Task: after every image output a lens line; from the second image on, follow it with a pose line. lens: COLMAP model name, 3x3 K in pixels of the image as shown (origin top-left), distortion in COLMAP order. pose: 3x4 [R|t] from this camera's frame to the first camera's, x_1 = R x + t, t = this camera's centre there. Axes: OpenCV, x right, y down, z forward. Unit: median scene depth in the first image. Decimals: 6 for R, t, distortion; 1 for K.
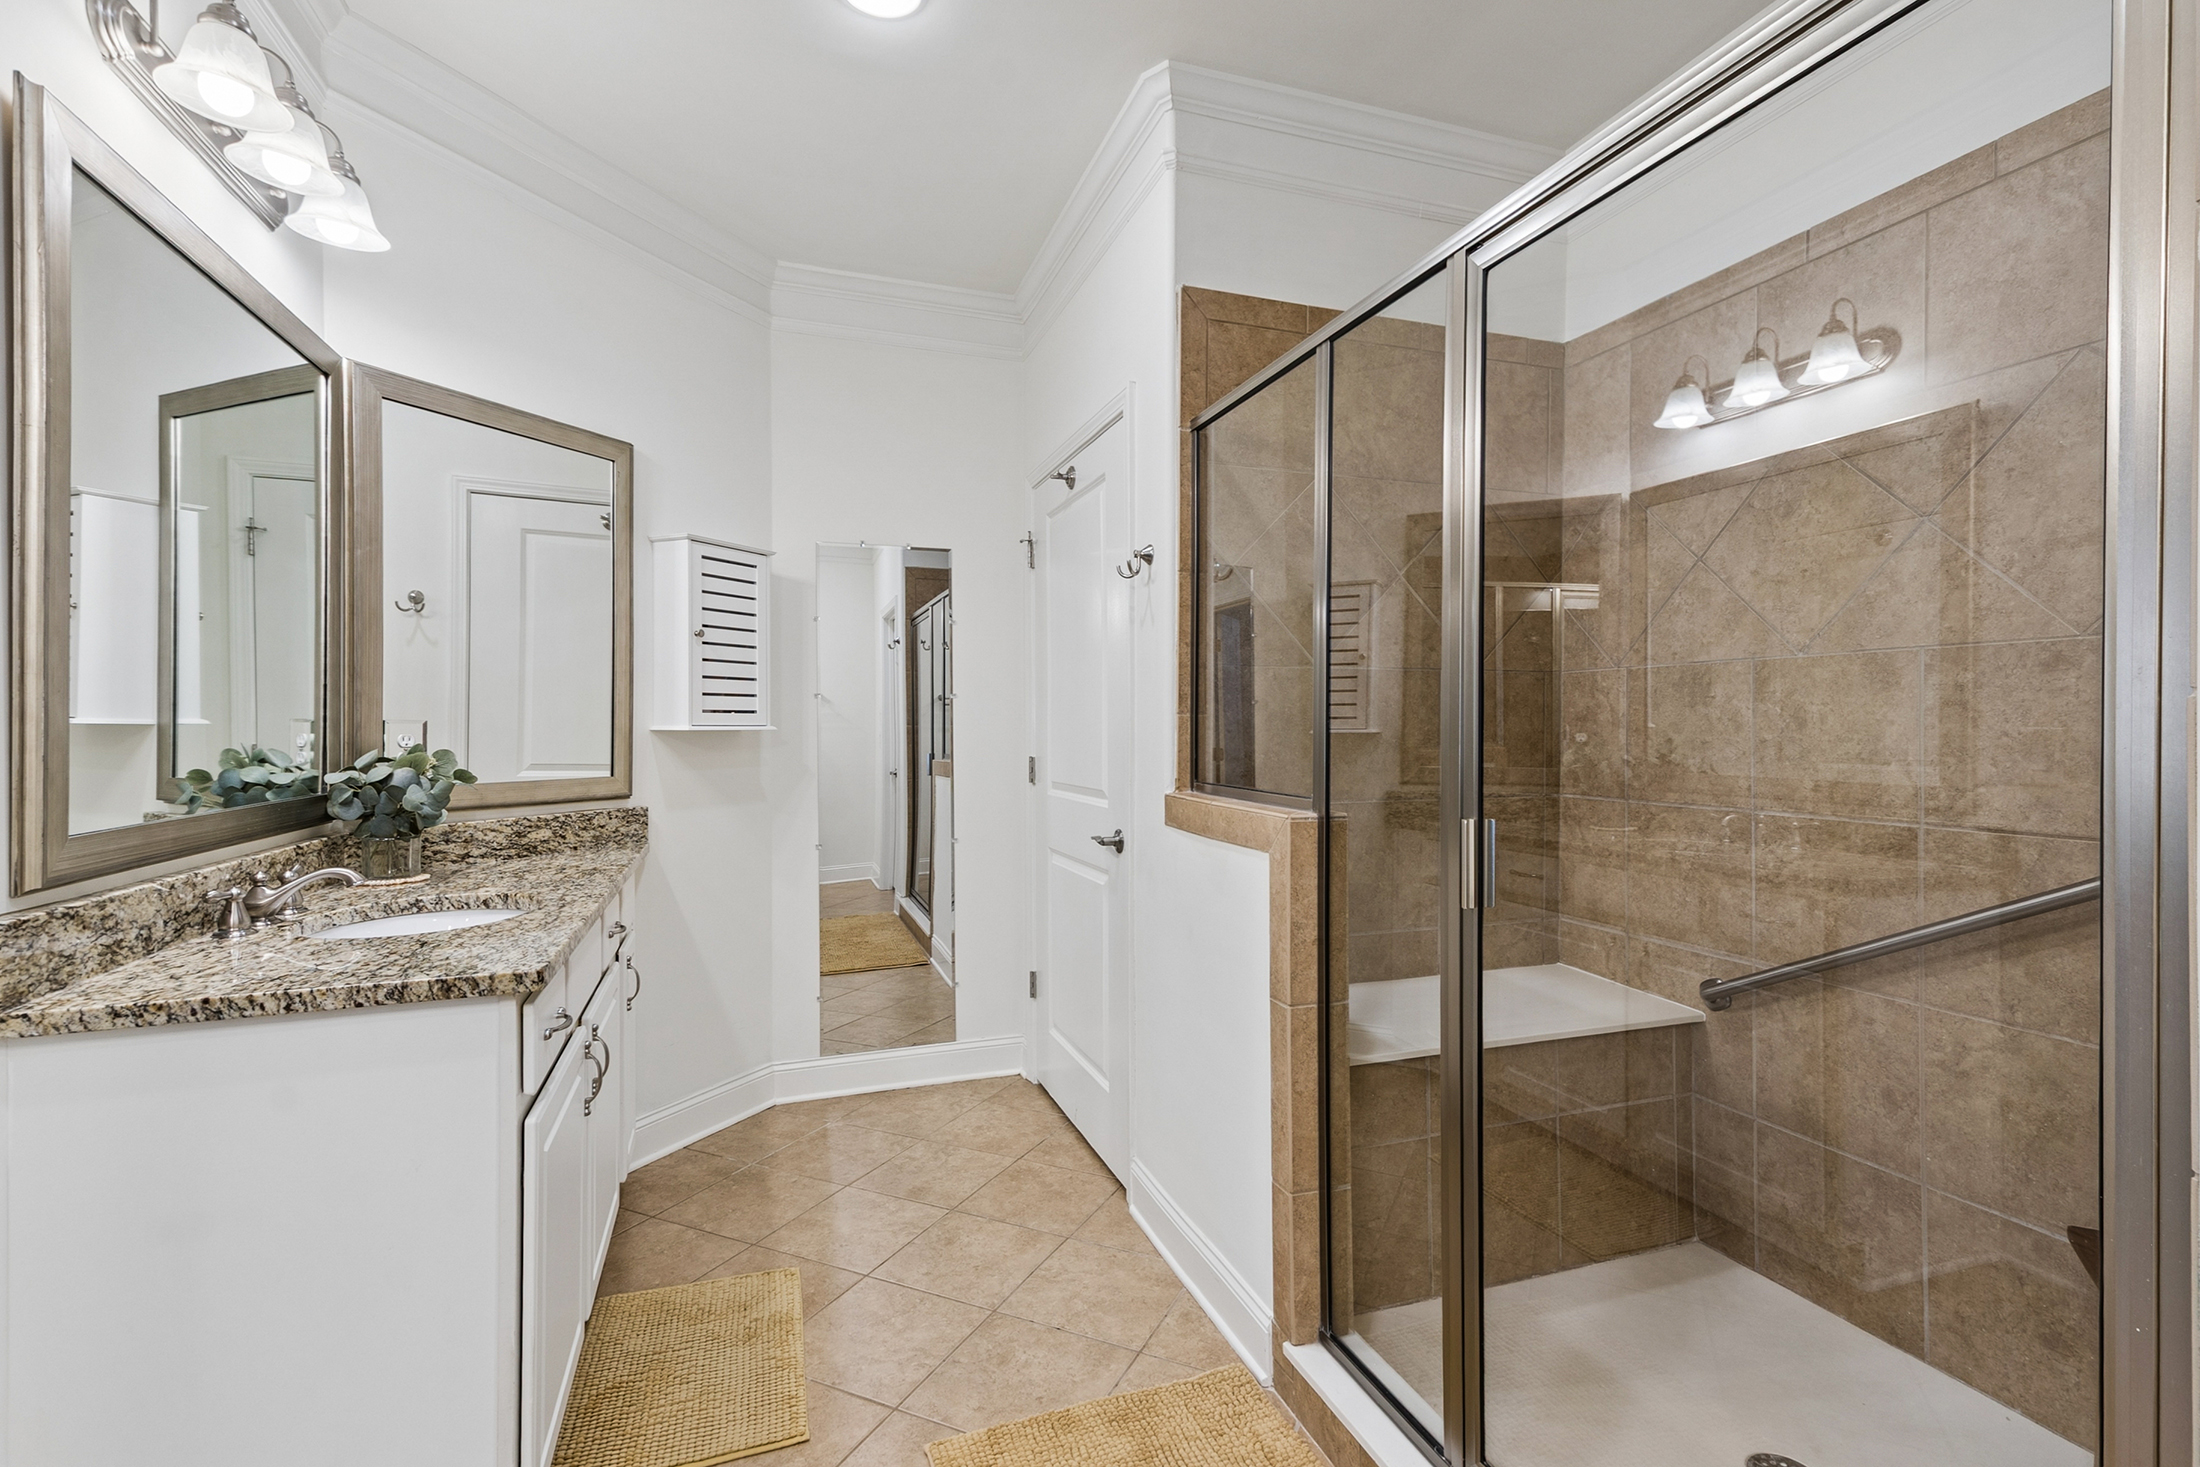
lens RADIAL K [[1051.1, 0, 1103.5], [0, 1051.1, 729.4], [0, 0, 1]] dist [0.011484, -0.002110]
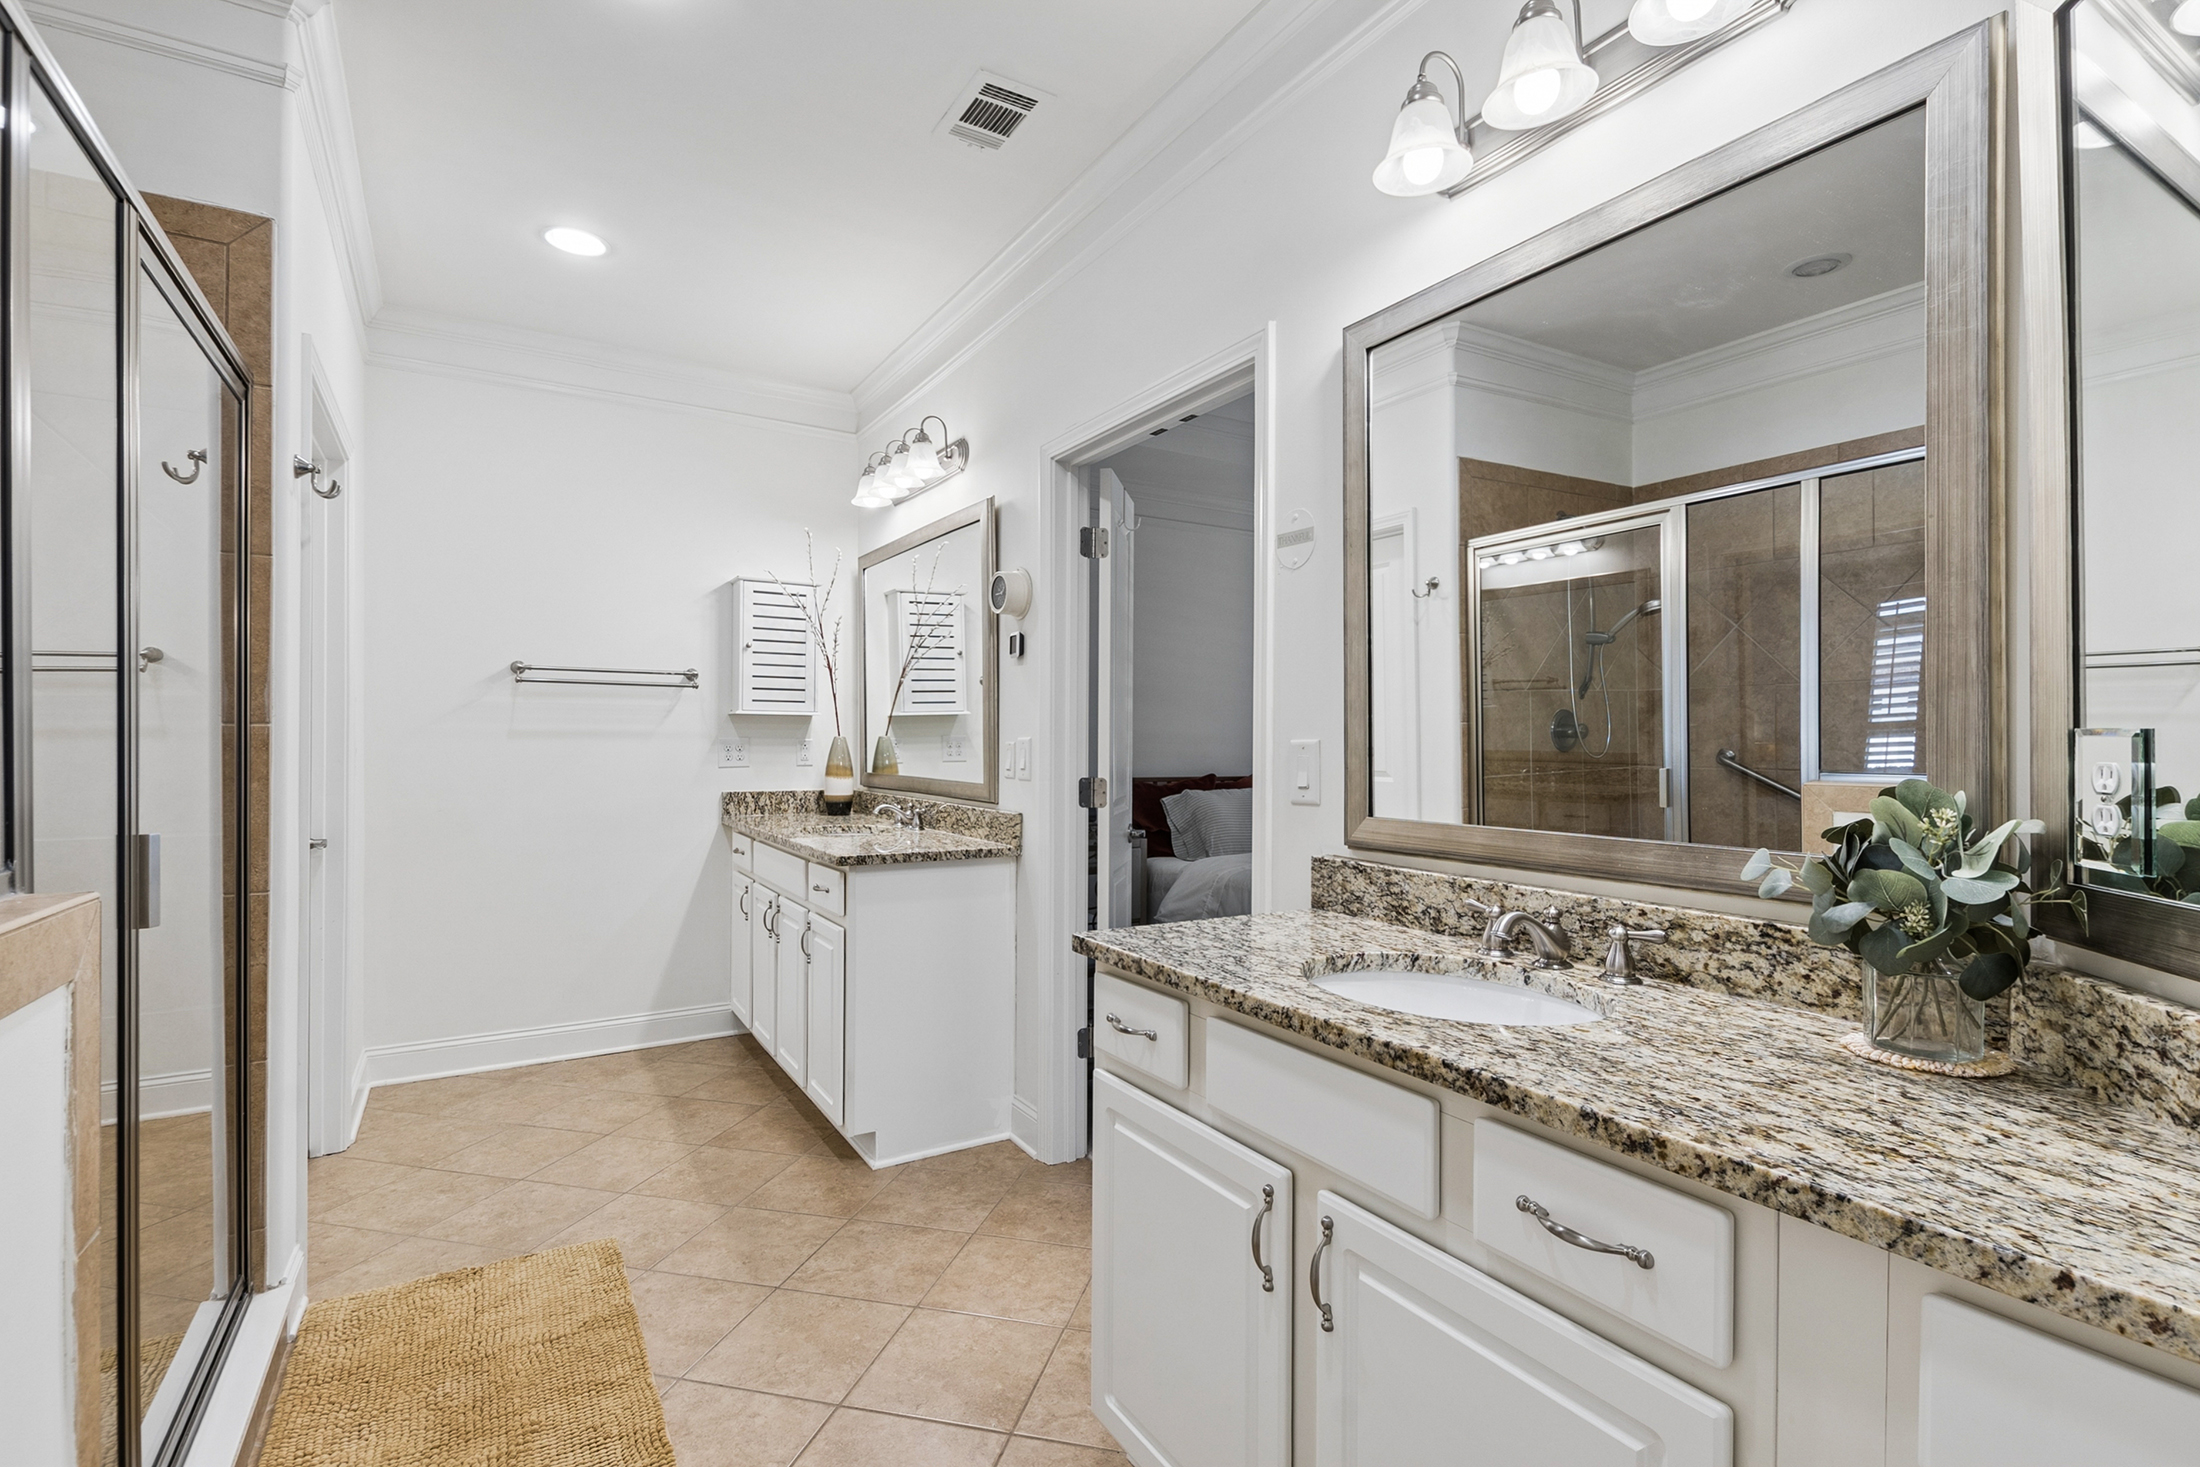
lens RADIAL K [[1051.1, 0, 1104.6], [0, 1051.1, 735.4], [0, 0, 1]] dist [0.011484, -0.002110]
pose [[-0.977185, -0.000570, -0.212390, -0.305700], [-0.001041, 0.999997, 0.002108, -0.009550], [0.212388, 0.002281, -0.977183, 2.157996]]
